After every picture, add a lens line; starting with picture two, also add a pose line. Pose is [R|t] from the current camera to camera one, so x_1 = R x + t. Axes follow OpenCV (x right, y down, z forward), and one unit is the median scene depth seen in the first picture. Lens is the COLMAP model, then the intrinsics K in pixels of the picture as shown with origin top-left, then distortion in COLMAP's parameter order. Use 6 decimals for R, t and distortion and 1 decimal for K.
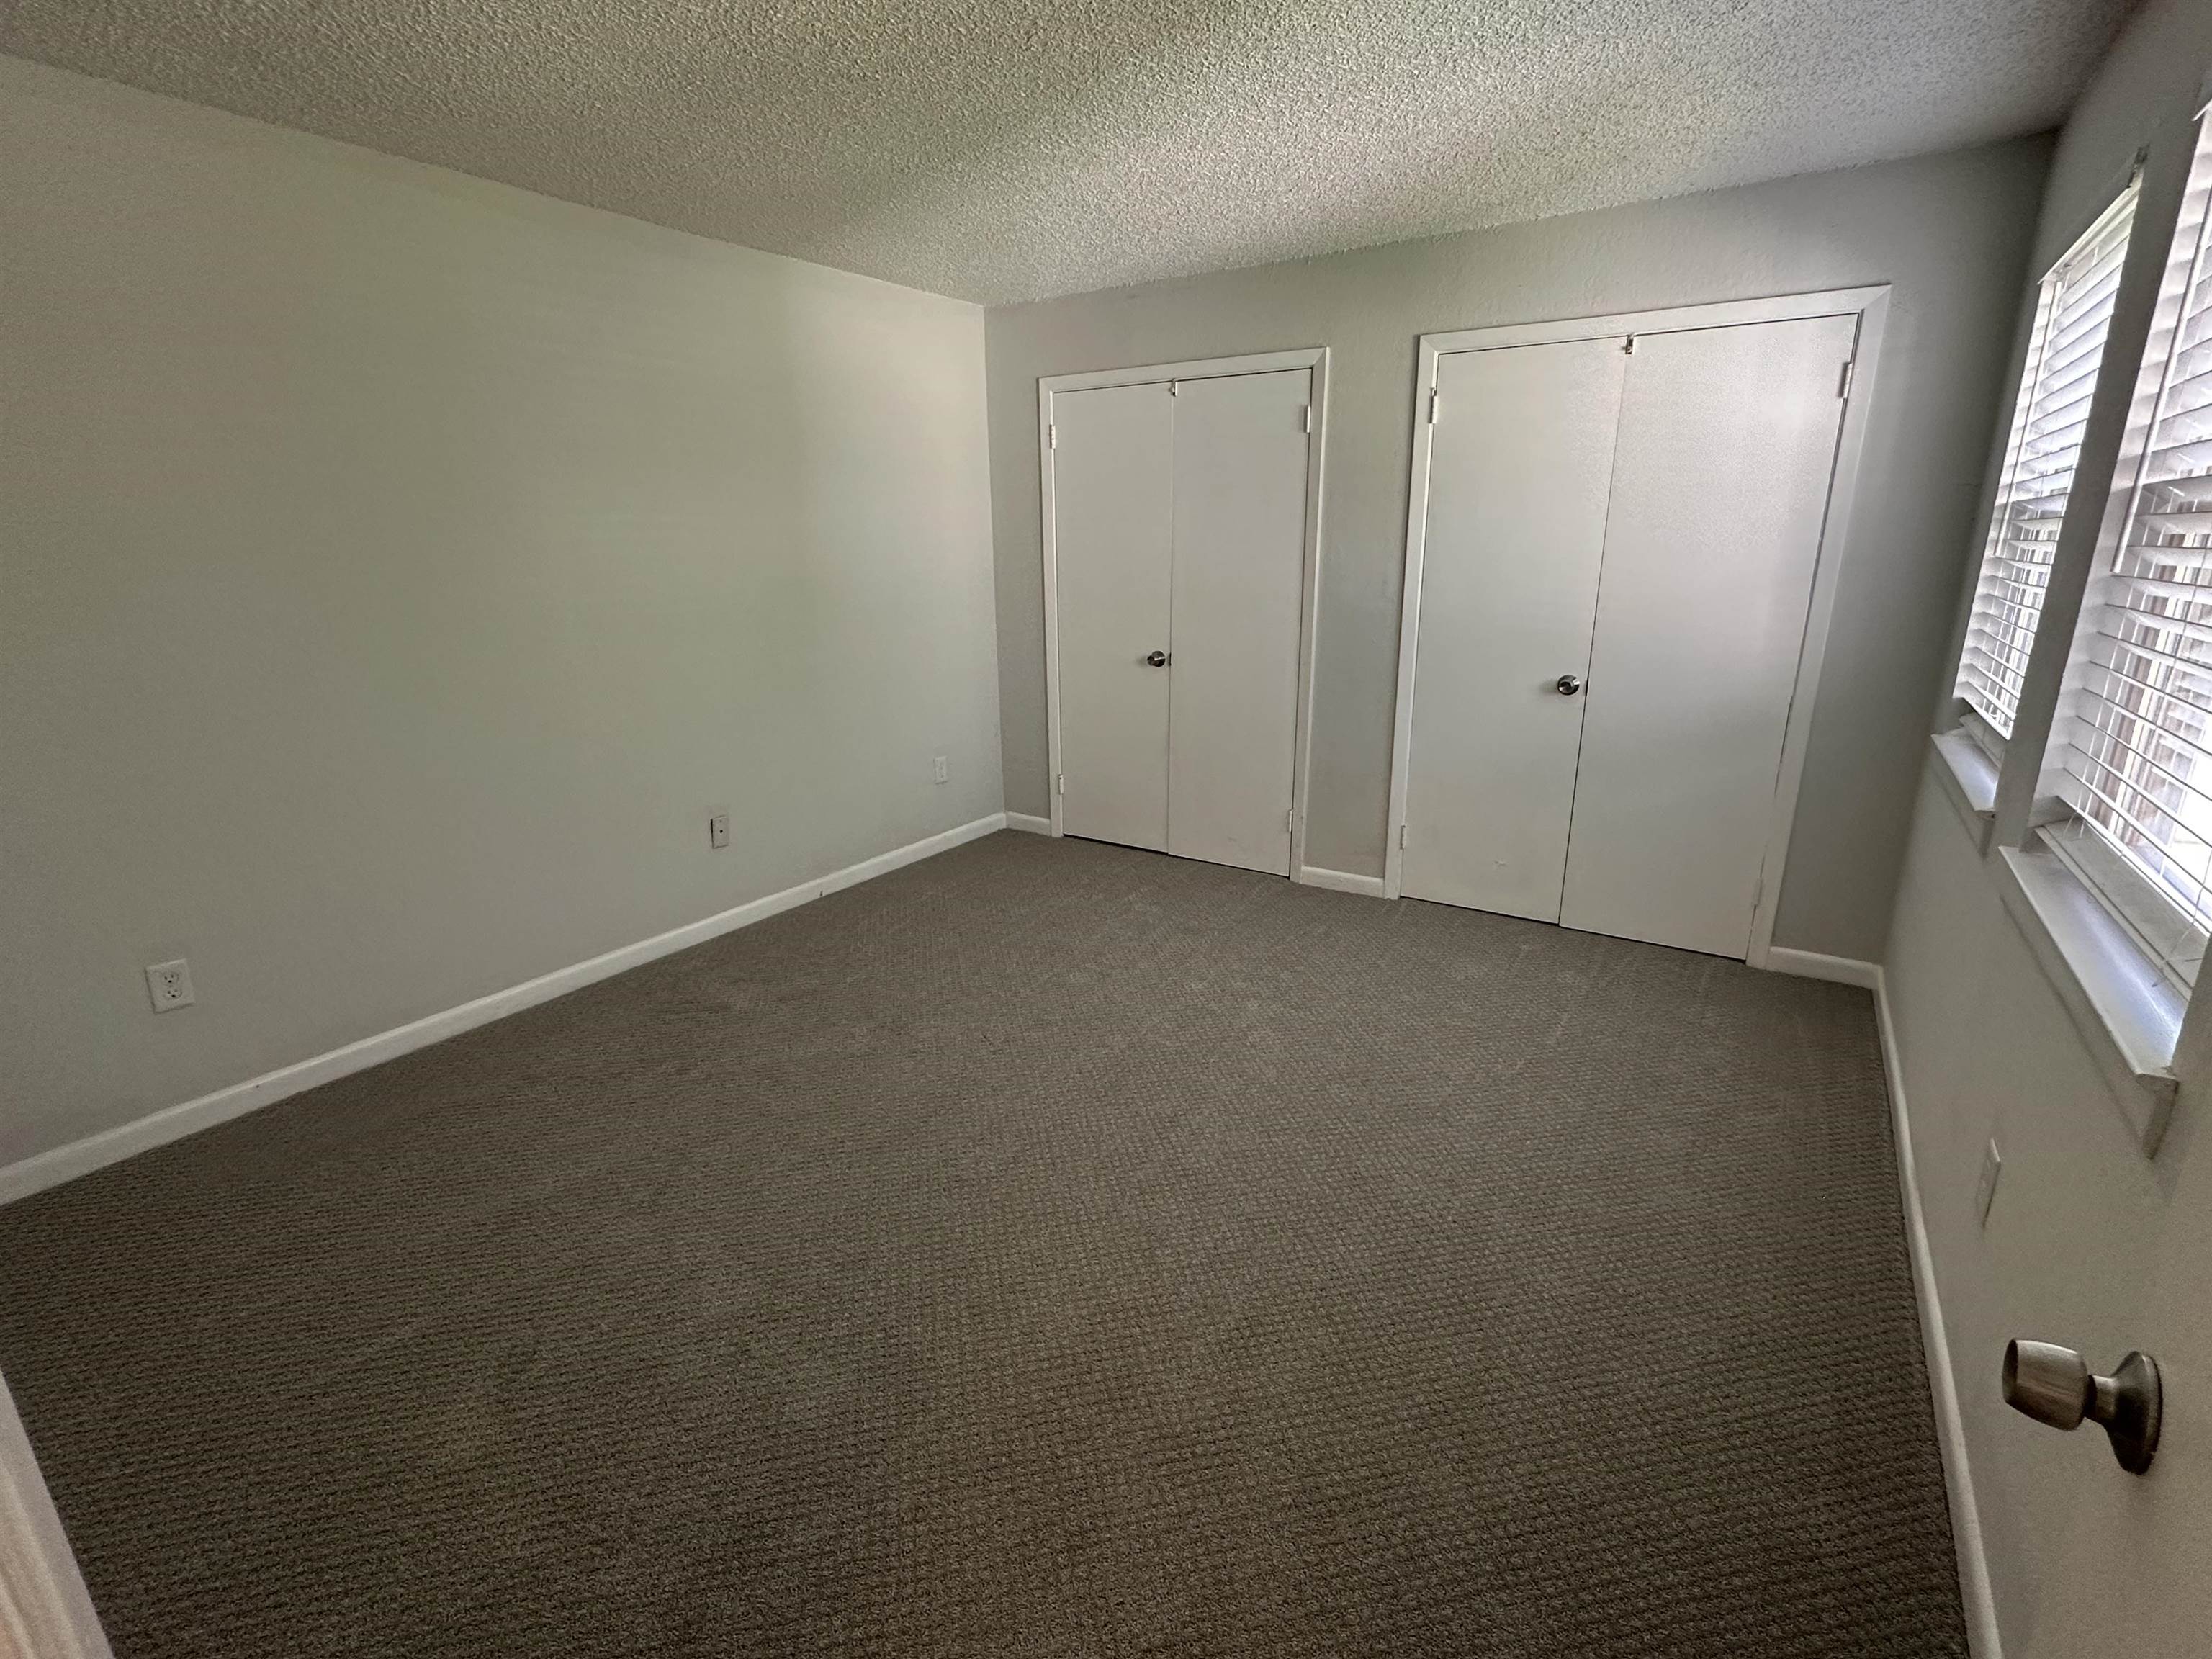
lens RADIAL K [[1014.4, 0, 1106.0], [0, 1014.4, 829.5], [0, 0, 1]] dist [-0.019650, -0.000301]
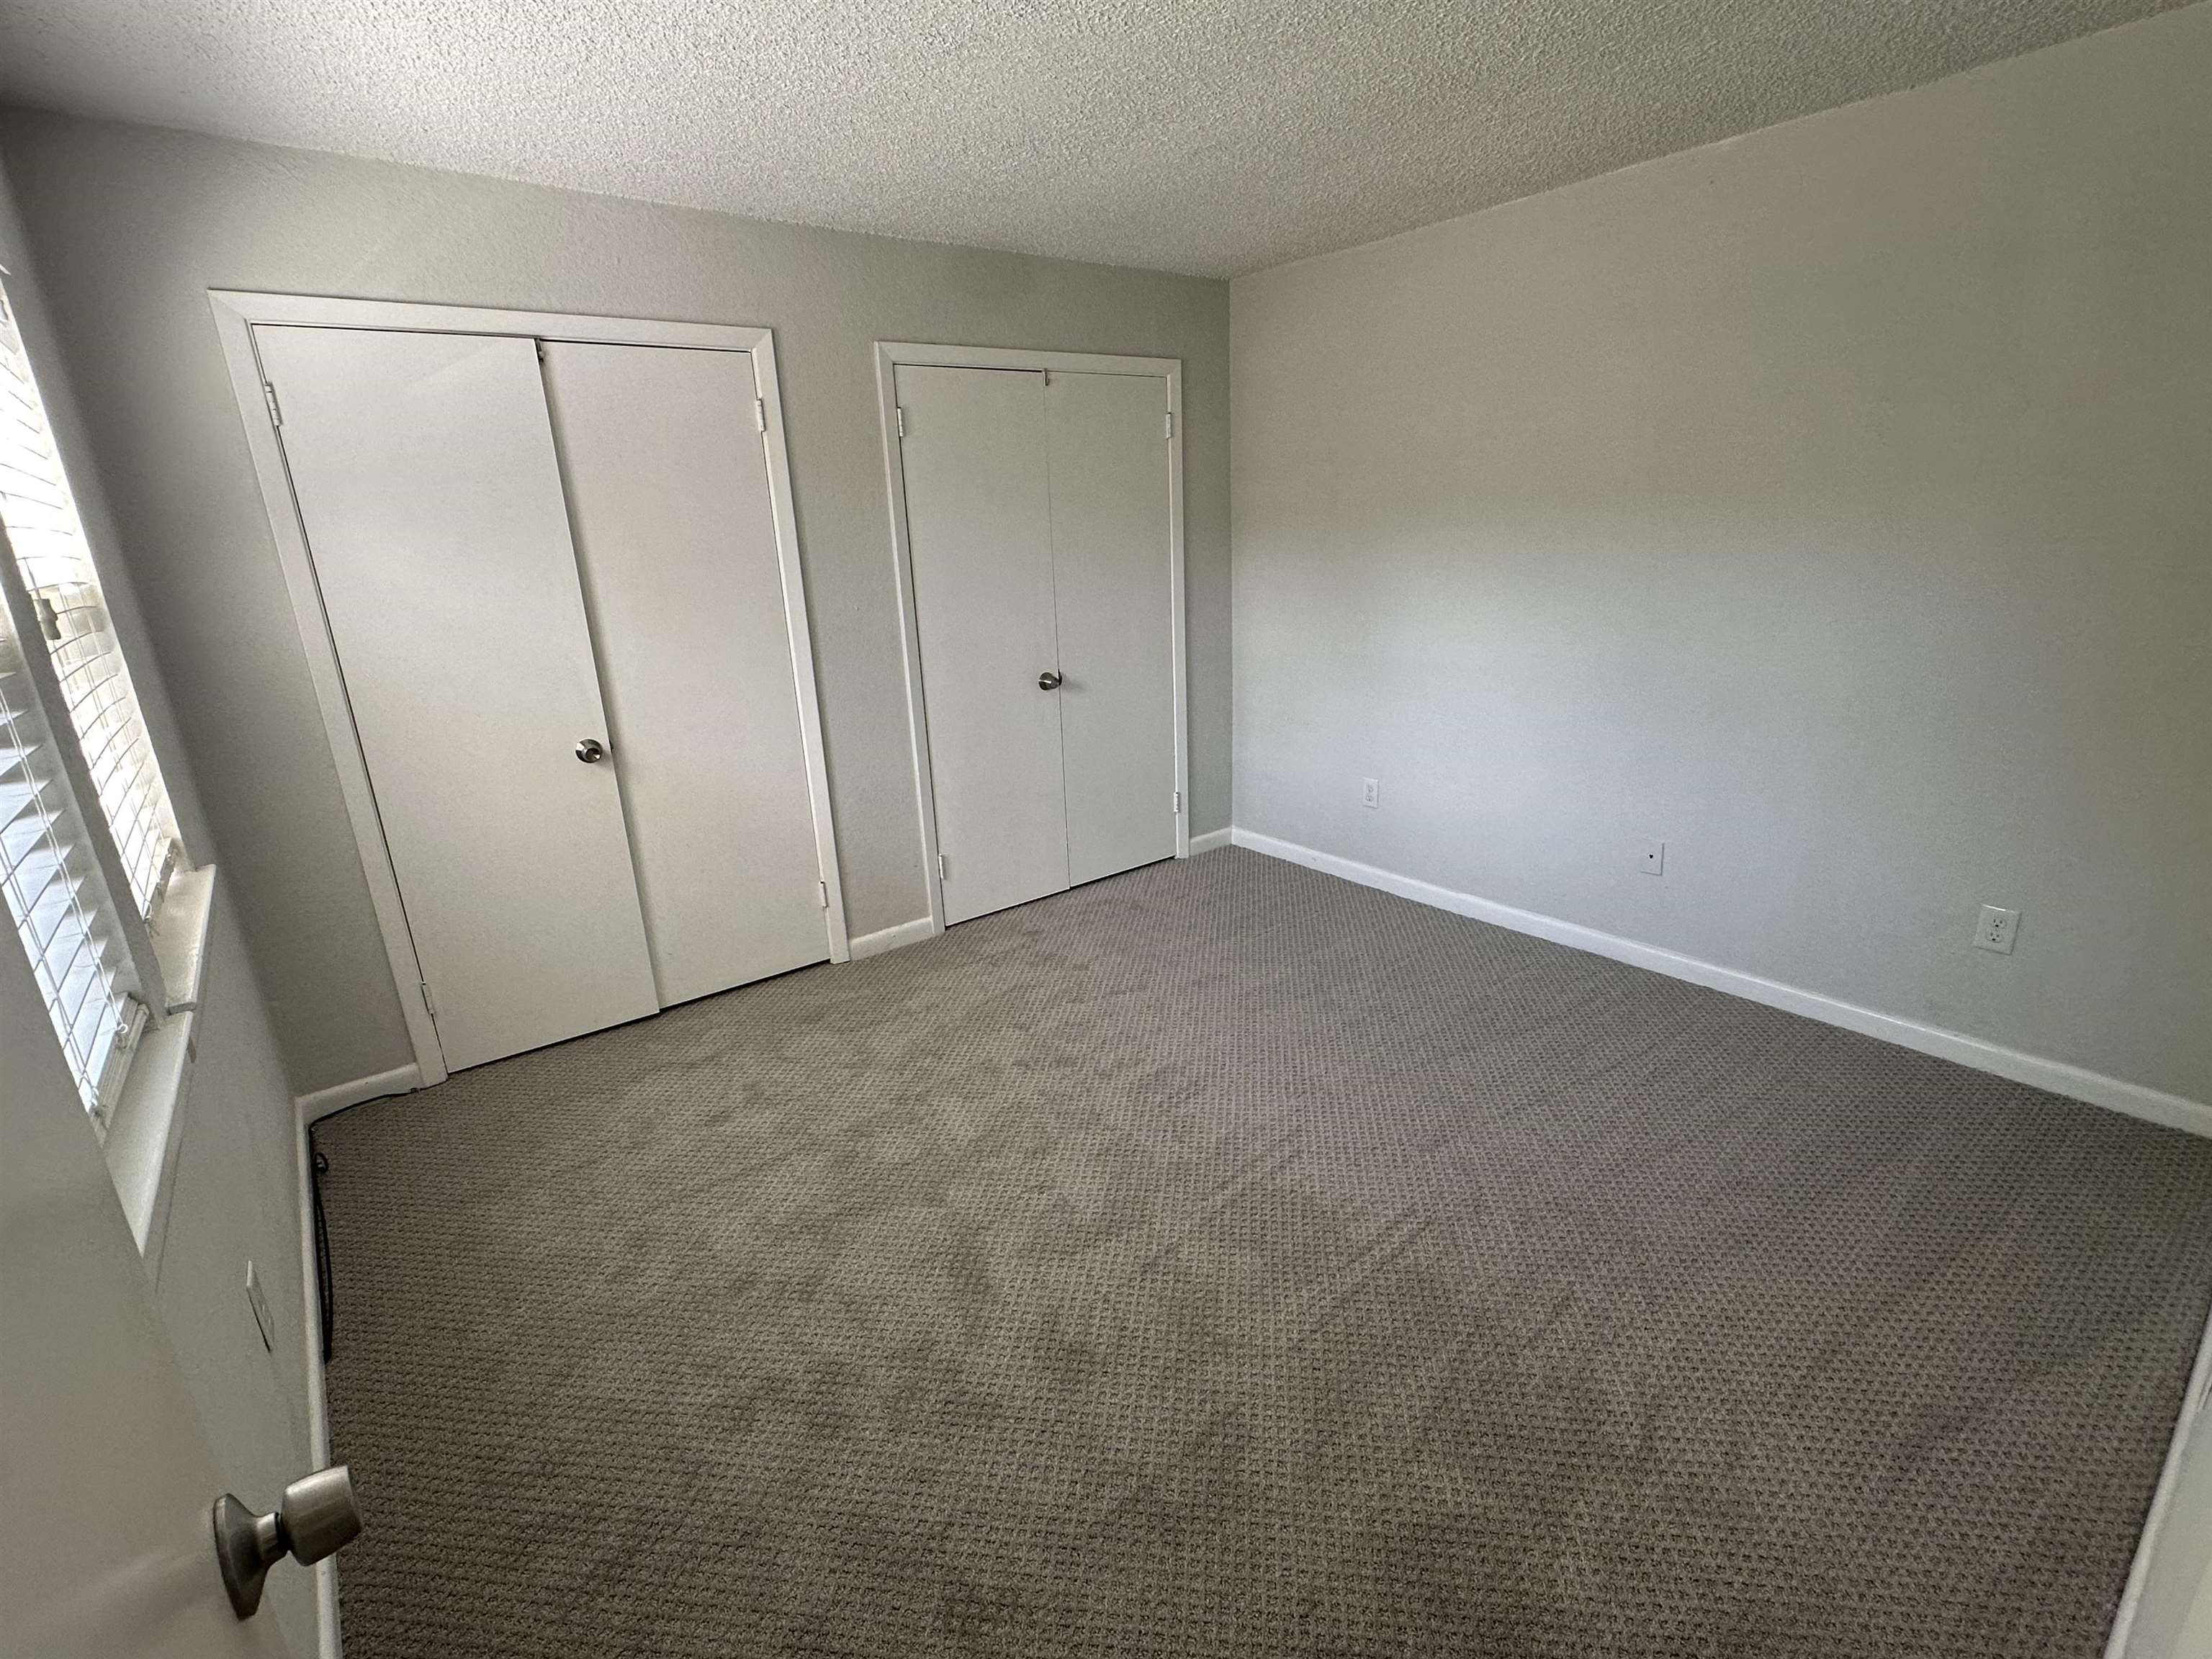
lens RADIAL K [[1014.4, 0, 1106.0], [0, 1014.4, 829.5], [0, 0, 1]] dist [-0.019650, -0.000301]
pose [[0.325861, -0.275631, 0.904346, -0.496208], [0.297028, 0.937969, 0.178852, -0.145722], [-0.897546, 0.210336, 0.387518, 0.469744]]
